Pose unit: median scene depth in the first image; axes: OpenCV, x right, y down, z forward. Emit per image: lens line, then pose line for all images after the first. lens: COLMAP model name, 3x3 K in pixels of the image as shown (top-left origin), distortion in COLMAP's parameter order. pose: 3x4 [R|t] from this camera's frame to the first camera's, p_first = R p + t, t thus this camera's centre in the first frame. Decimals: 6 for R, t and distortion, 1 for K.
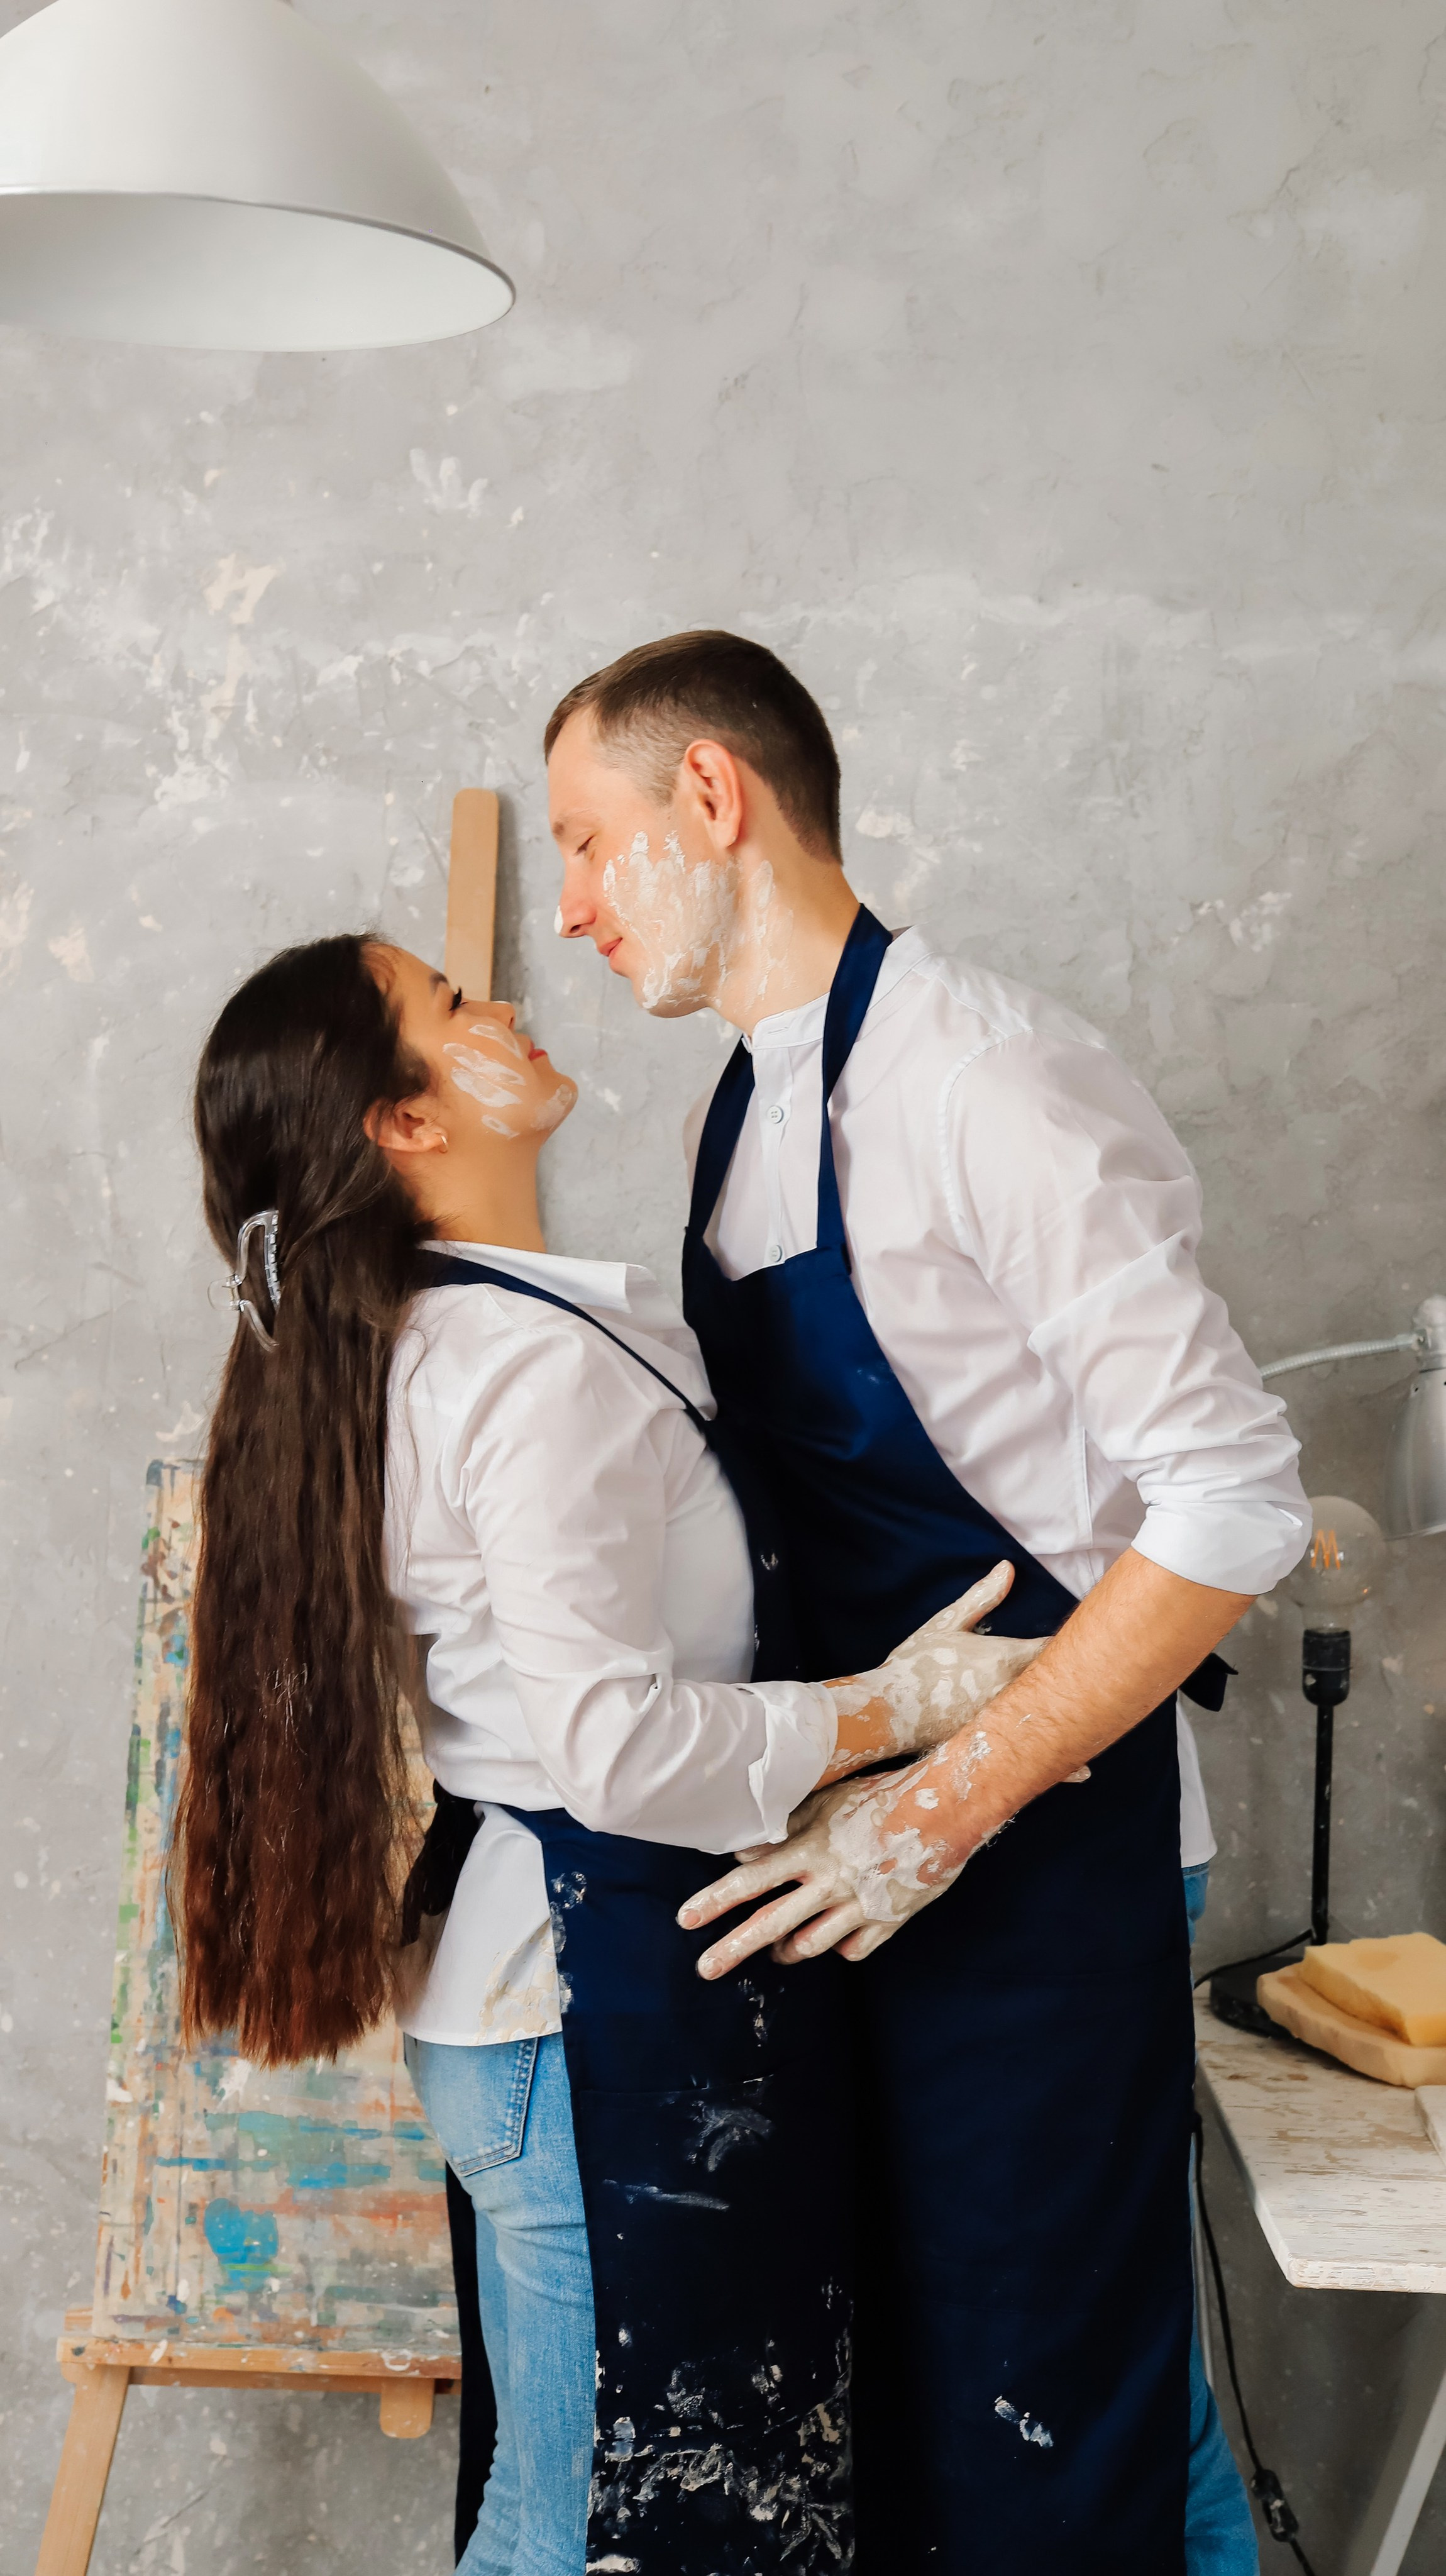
lens RADIAL K [[3900.5, 0, 723.0], [0, 3900.5, 1288.0], [0, 0, 1]] dist [0.035305, 0.047226]
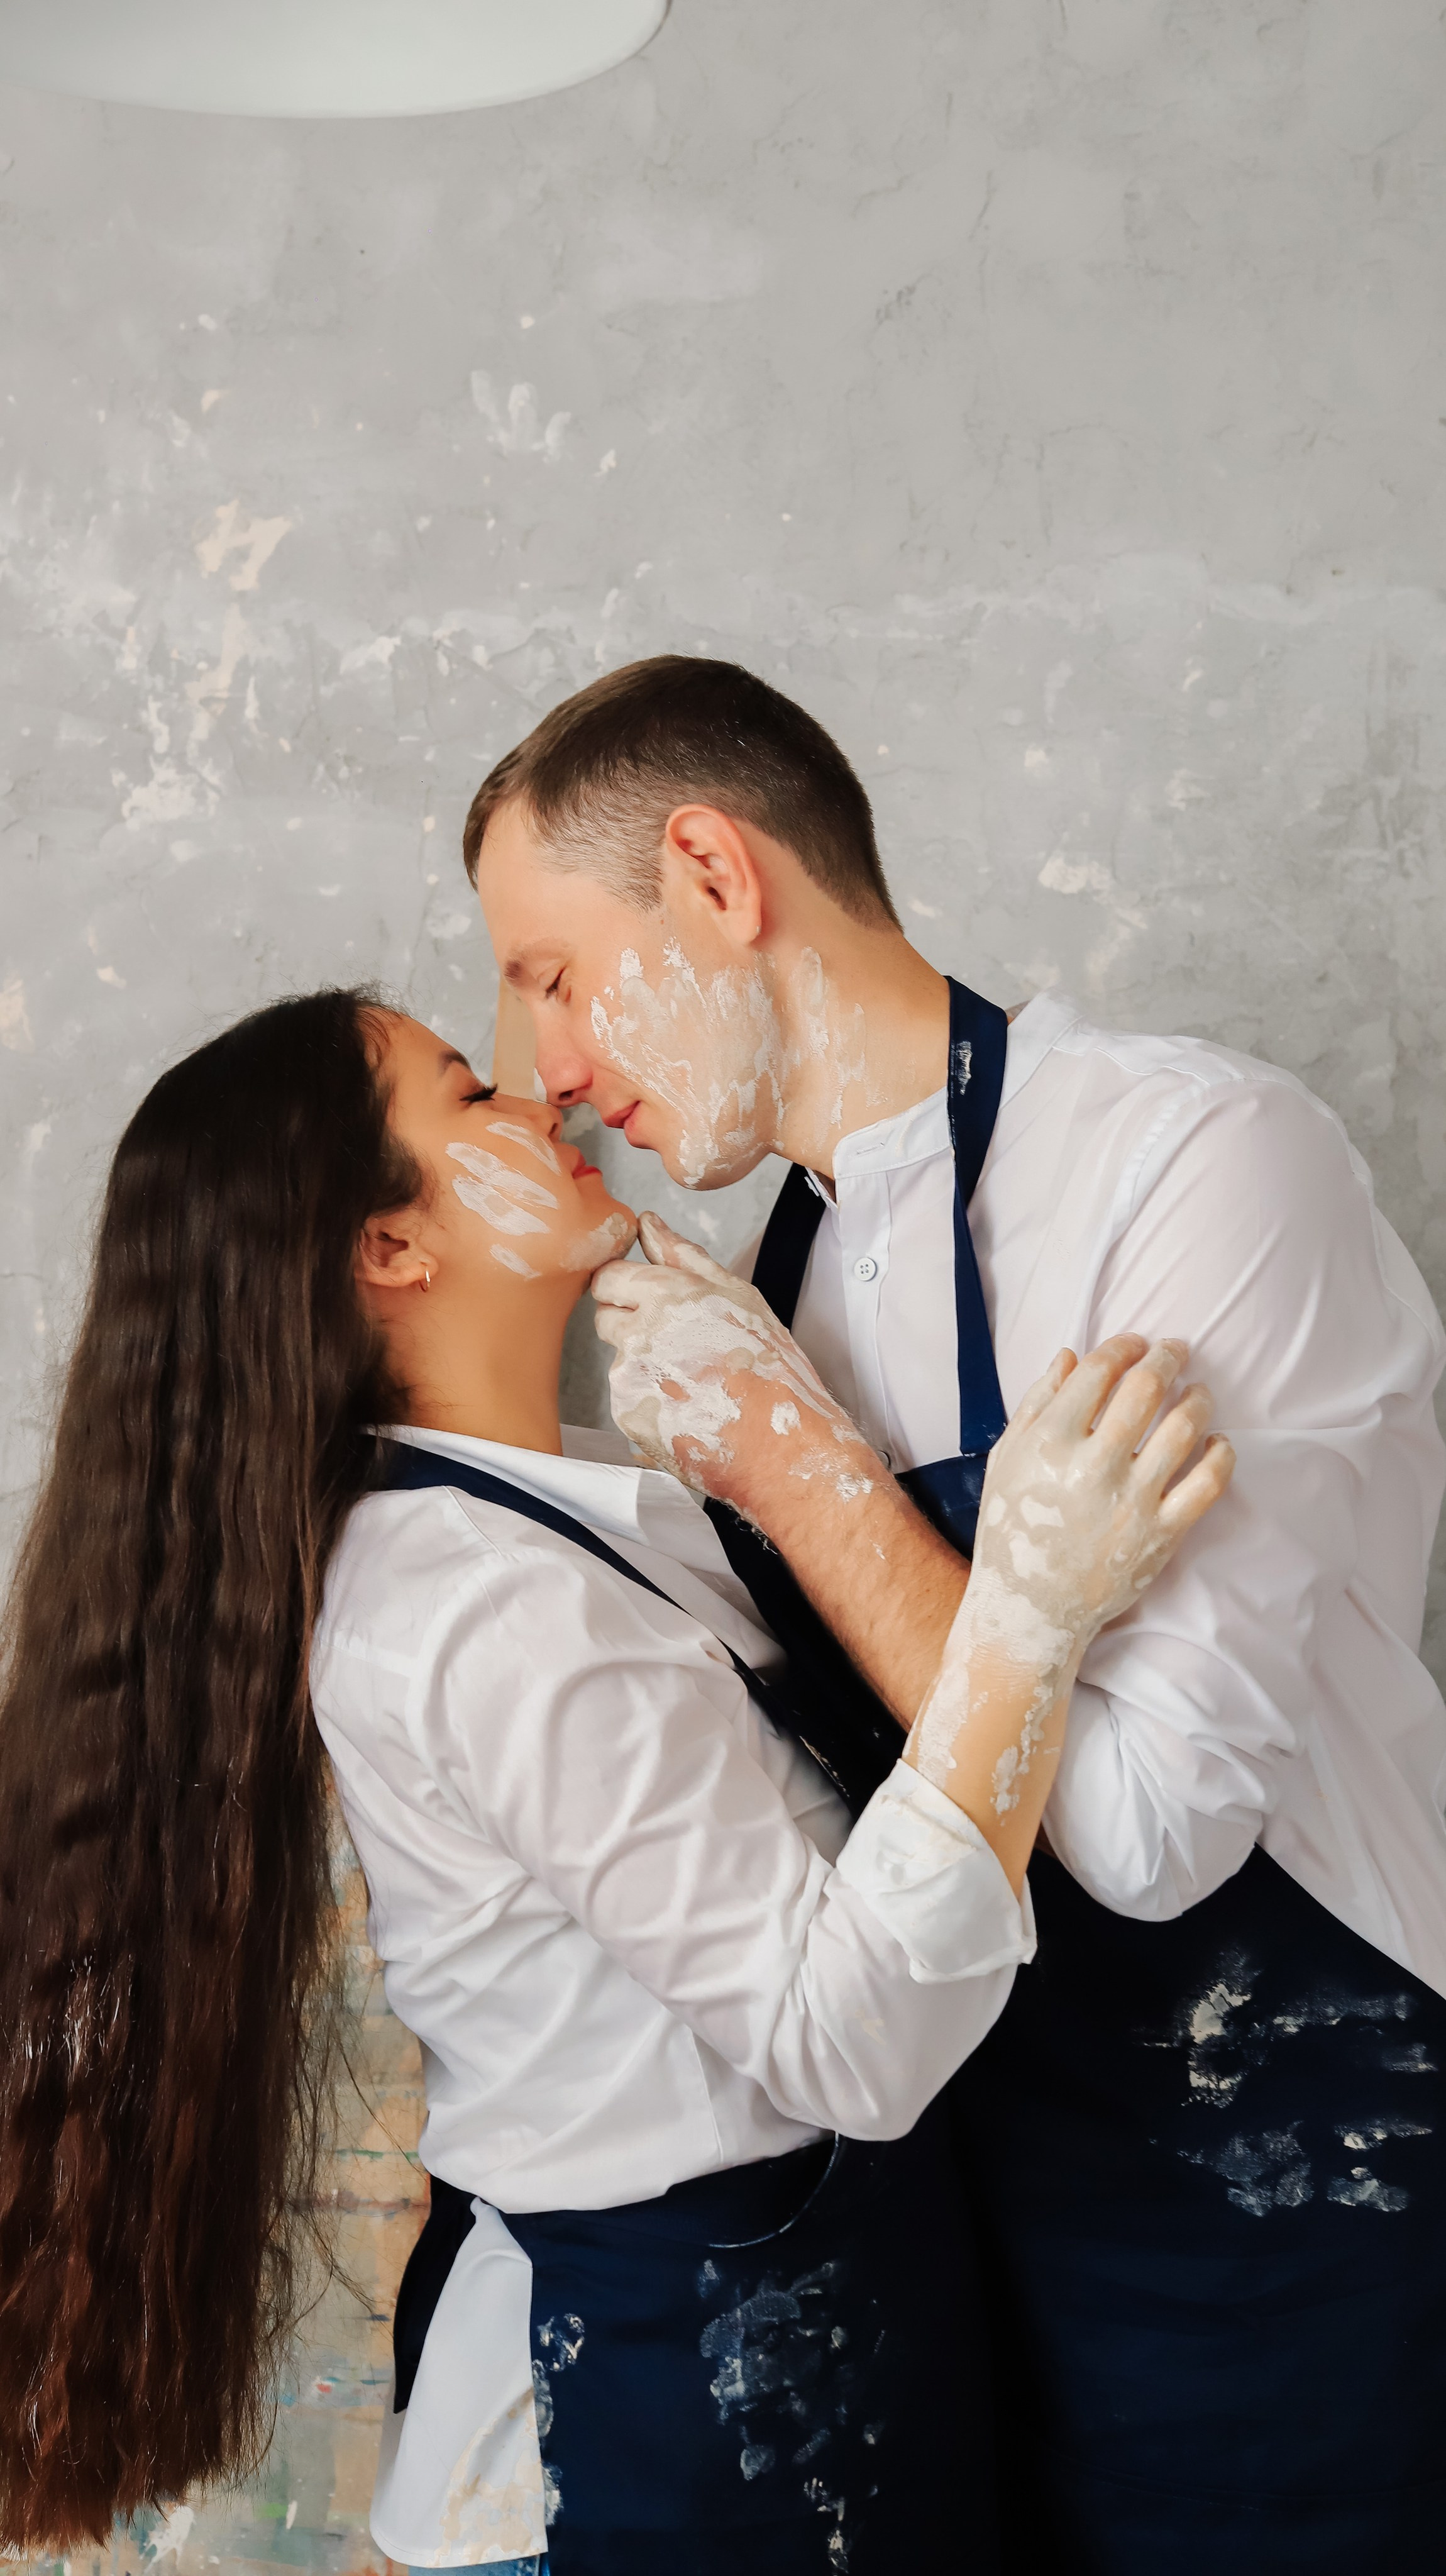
lens RADIAL K [[3972.5, 0, 881.3], [0, 3972.5, 1287.3], [0, 0, 1]] dist [0.042264, 0.092480]
pose [[0.999296, 0.029866, -0.022708, 0.023591], [-0.030639, 0.998935, -0.034507, -0.010411], [0.021654, 0.035179, 0.999146, 0.226673]]
